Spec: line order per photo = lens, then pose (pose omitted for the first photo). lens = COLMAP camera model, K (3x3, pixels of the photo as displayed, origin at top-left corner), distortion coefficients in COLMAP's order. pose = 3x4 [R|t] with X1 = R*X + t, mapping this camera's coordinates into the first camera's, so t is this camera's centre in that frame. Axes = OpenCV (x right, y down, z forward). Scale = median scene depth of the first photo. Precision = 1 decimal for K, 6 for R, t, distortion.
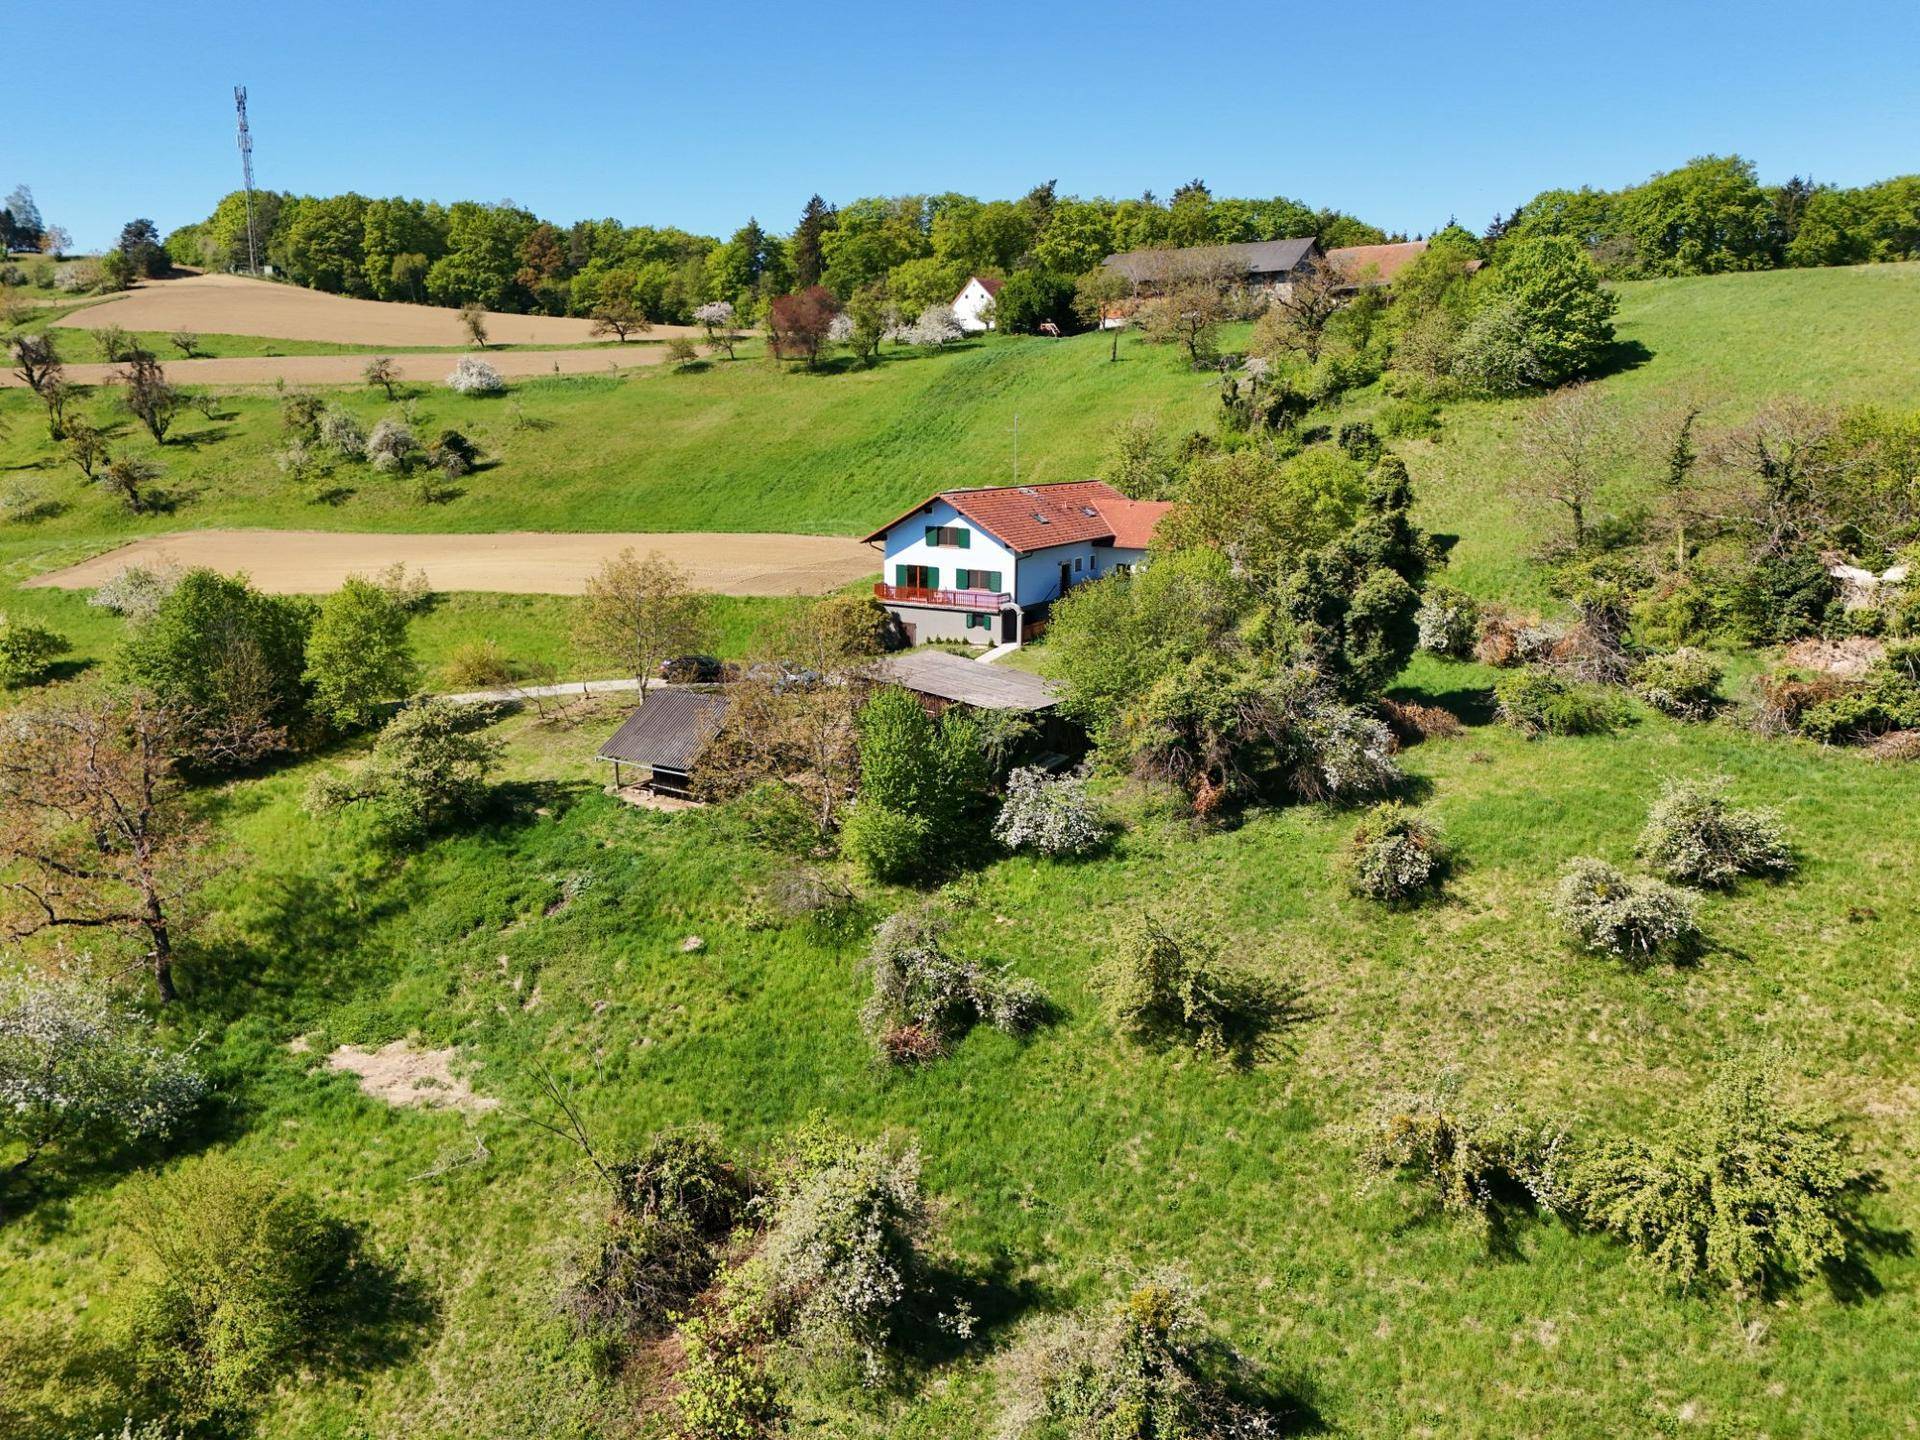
lens RADIAL K [[1418.8, 0, 951.0], [0, 1418.8, 724.7], [0, 0, 1]] dist [0.096246, -0.084095]
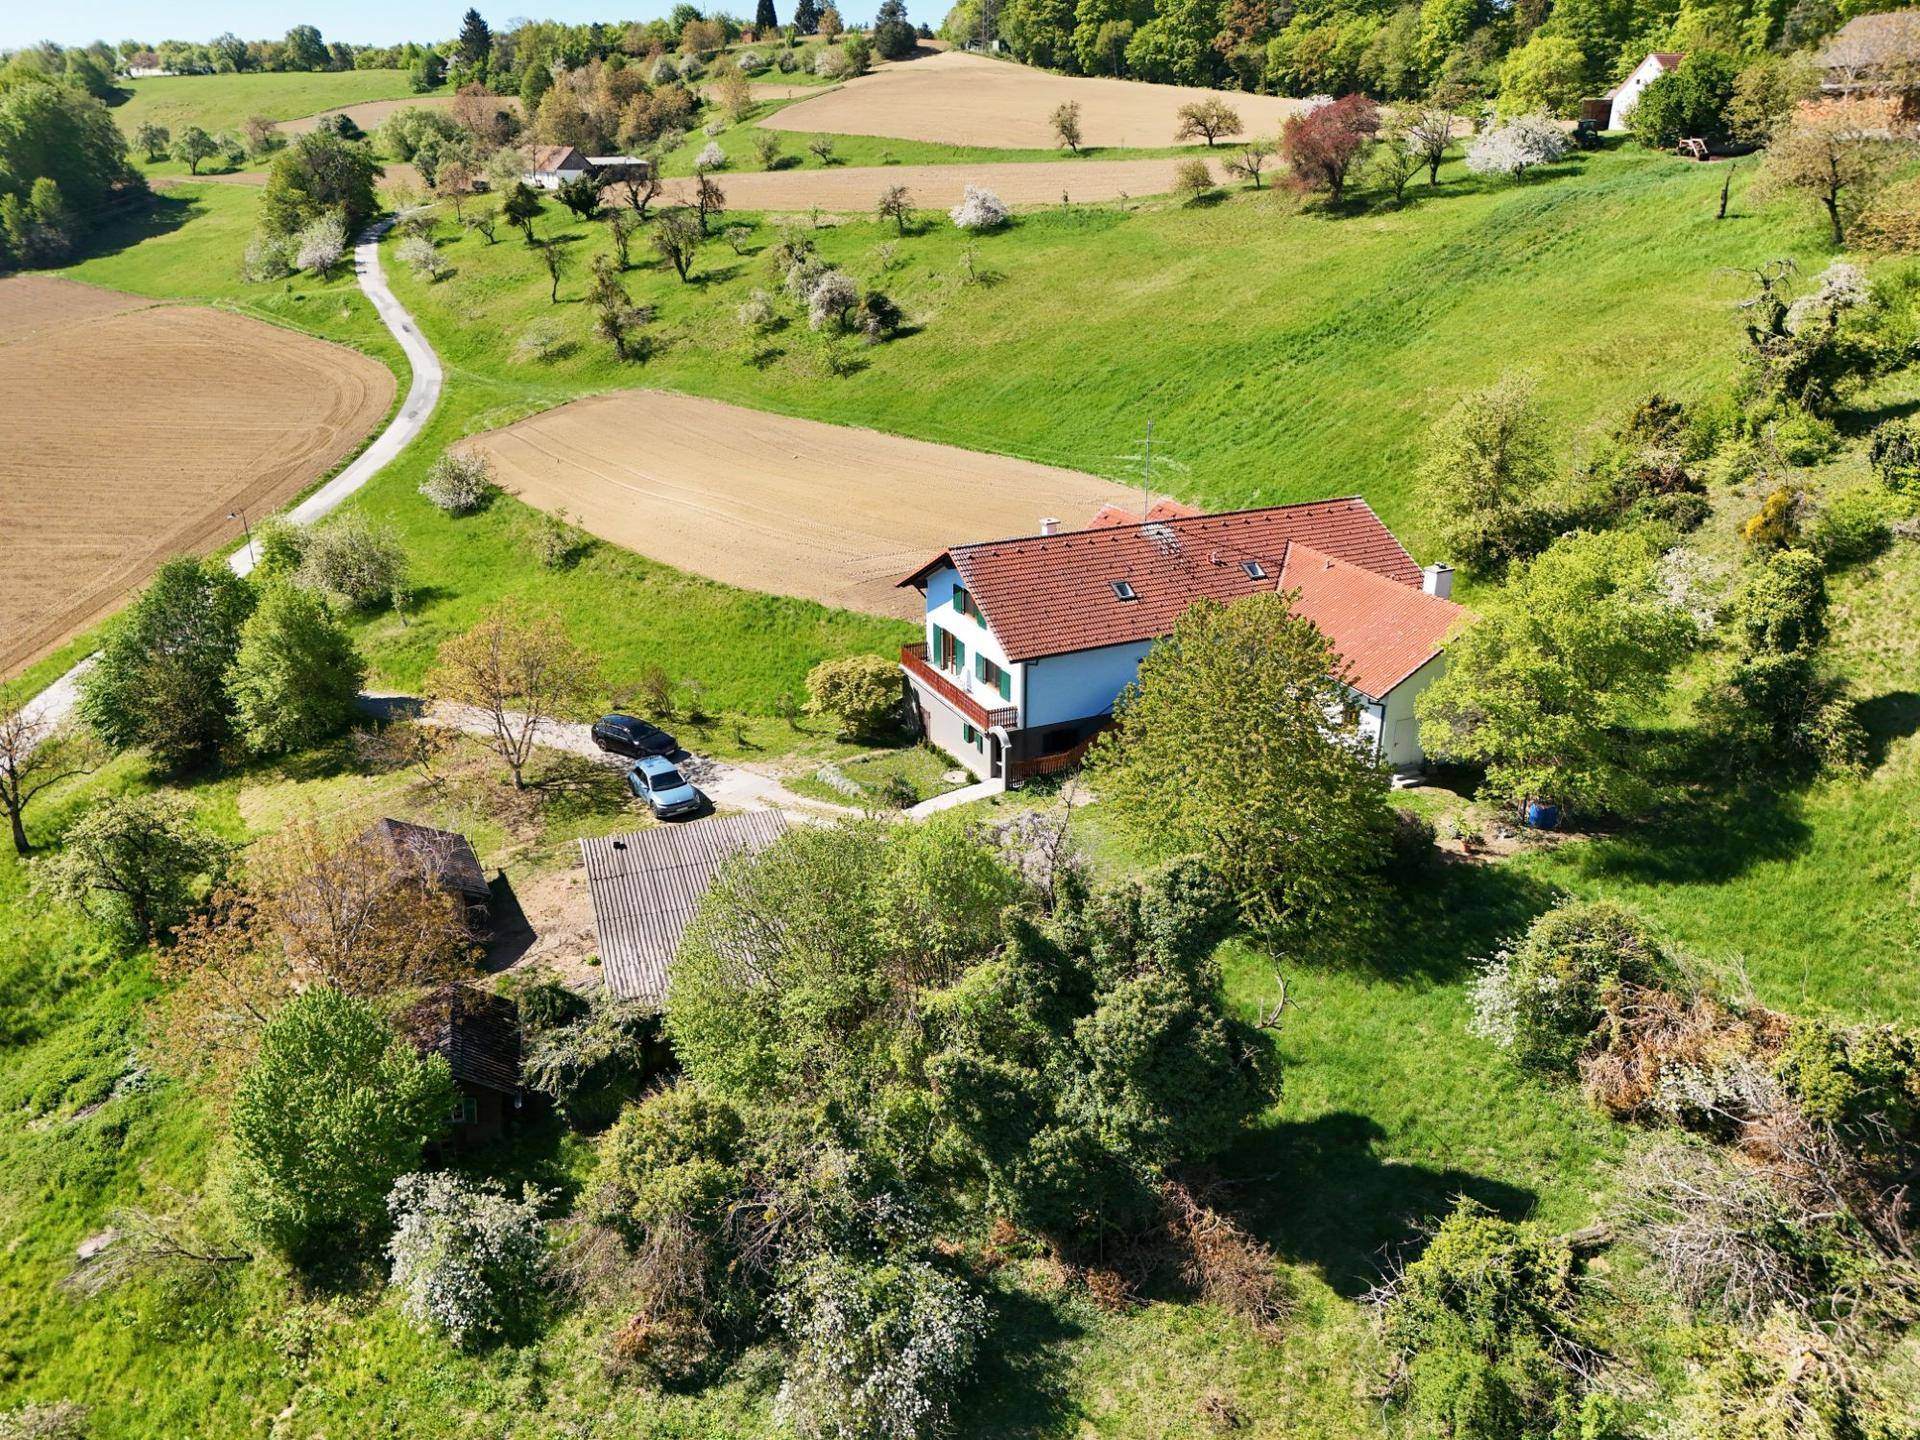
lens RADIAL K [[1418.8, 0, 951.0], [0, 1418.8, 724.7], [0, 0, 1]] dist [0.096246, -0.084095]
pose [[0.841628, 0.202858, -0.500511, 0.100778], [-0.115537, 0.972948, 0.200059, -0.061110], [0.527554, -0.110548, 0.842298, 0.112626]]
